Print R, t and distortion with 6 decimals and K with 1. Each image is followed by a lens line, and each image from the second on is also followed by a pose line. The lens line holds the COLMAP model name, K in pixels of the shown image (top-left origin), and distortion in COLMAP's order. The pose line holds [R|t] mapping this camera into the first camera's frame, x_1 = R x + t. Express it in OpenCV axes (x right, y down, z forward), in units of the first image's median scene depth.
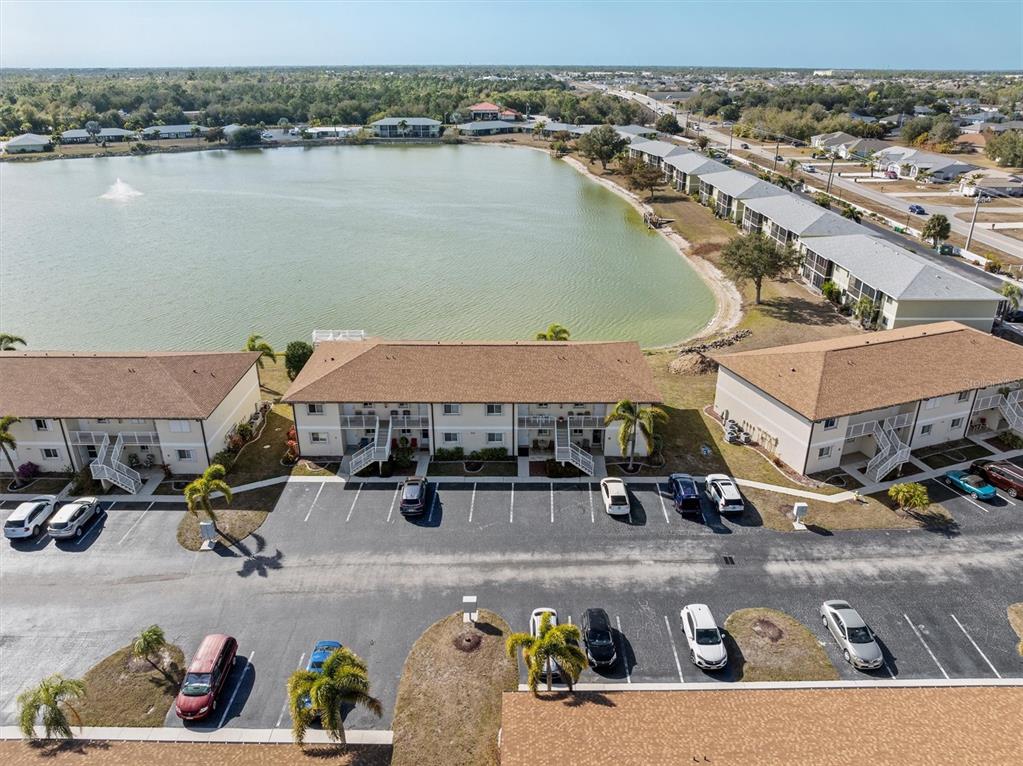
lens RADIAL K [[721.9, 0, 511.5], [0, 721.9, 383.0], [0, 0, 1]] dist [-0.037585, 0.004405]
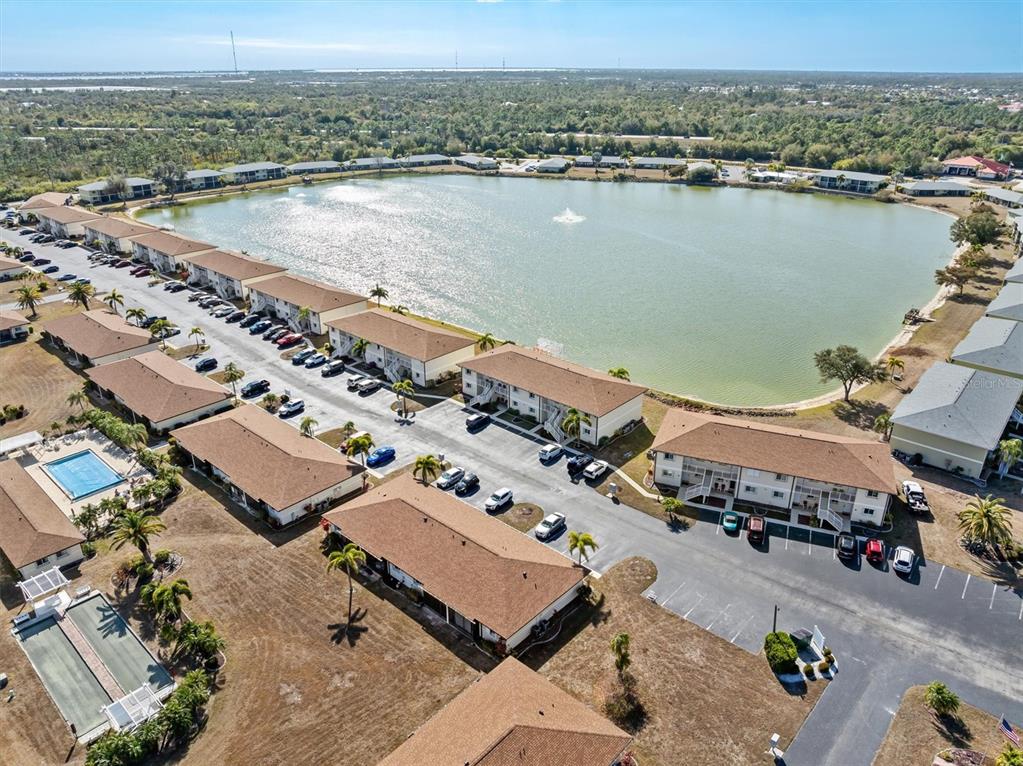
lens RADIAL K [[721.9, 0, 511.5], [0, 721.9, 383.0], [0, 0, 1]] dist [-0.037585, 0.004405]
pose [[0.740967, 0.271091, -0.614392, 1.129582], [-0.270670, 0.957853, 0.096205, -0.170784], [0.614578, 0.095013, 0.783114, -0.587931]]
